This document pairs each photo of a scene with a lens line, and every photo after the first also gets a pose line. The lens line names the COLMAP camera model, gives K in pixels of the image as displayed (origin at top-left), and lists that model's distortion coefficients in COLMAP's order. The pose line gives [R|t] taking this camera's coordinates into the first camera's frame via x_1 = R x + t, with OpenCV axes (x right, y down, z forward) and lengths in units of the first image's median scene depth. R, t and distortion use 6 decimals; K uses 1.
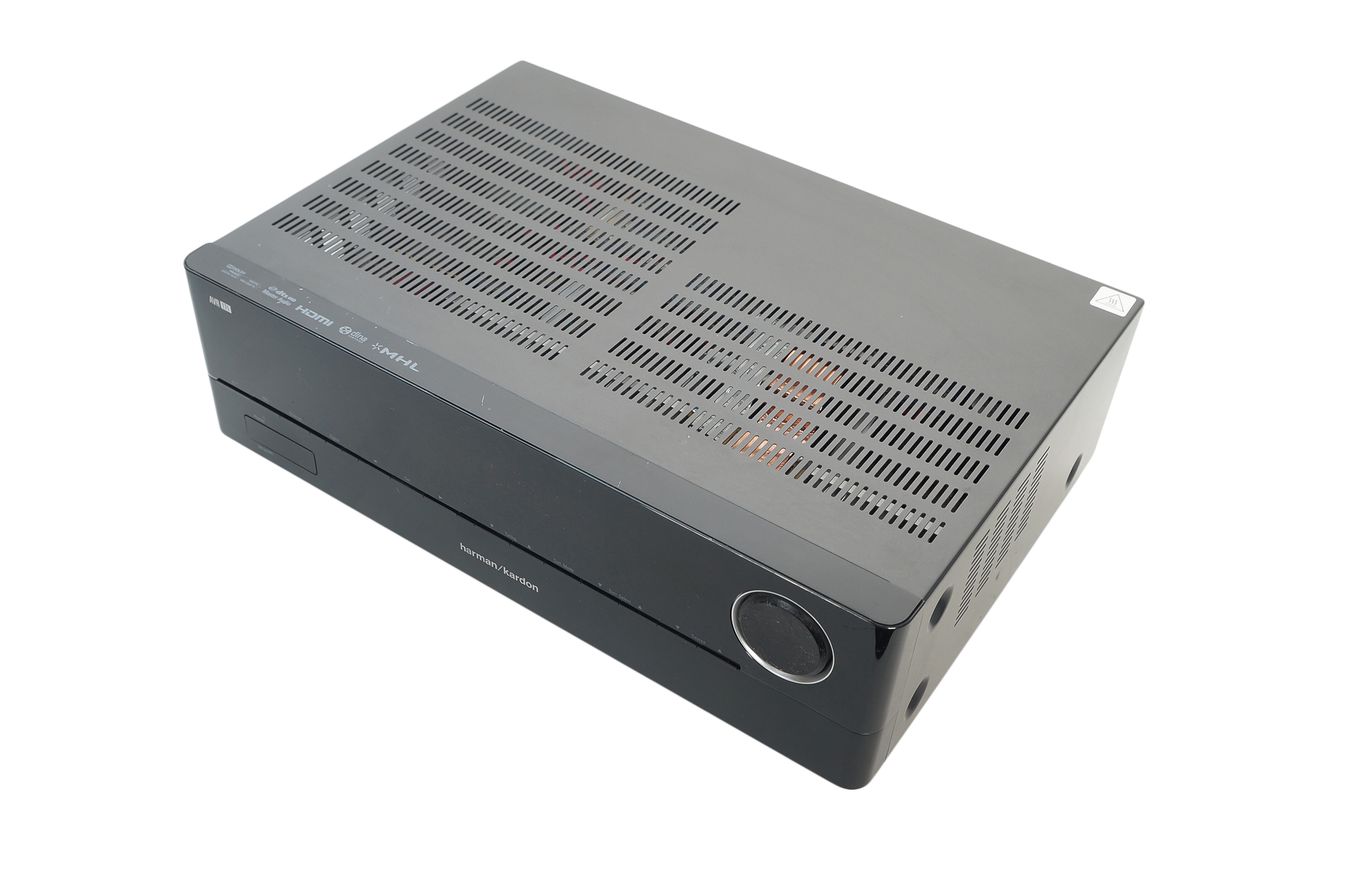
lens RADIAL K [[1414.8, 0, 674.5], [0, 1414.8, 447.5], [0, 0, 1]] dist [-0.005958, 0.022415]
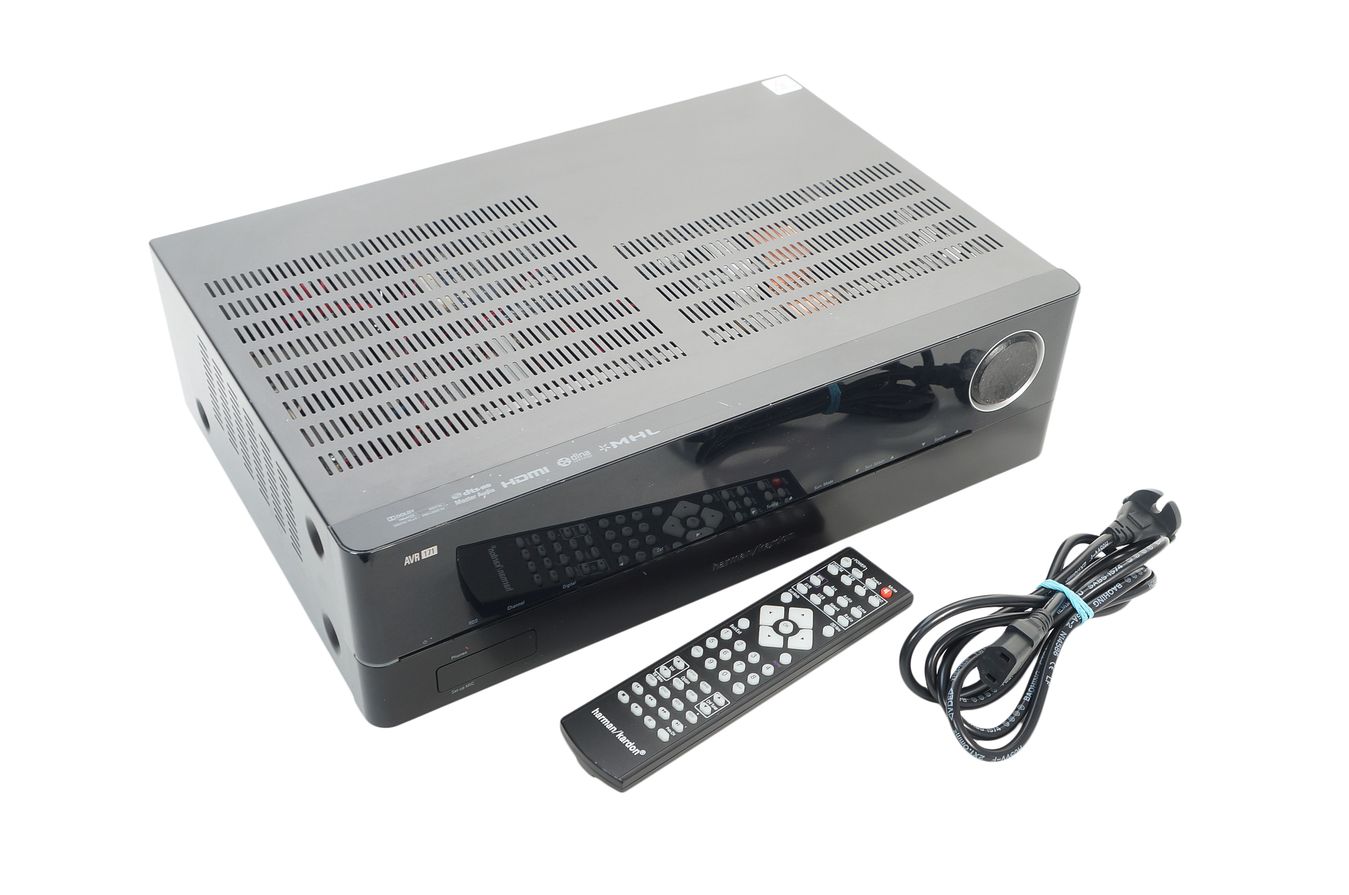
lens RADIAL K [[1240.7, 0, 674.5], [0, 1240.7, 447.5], [0, 0, 1]] dist [0.011559, 0.003841]
pose [[0.483161, -0.665899, 0.568449, -0.617353], [0.602640, 0.723921, 0.335803, -0.304199], [-0.635123, 0.180323, 0.751068, 0.246036]]
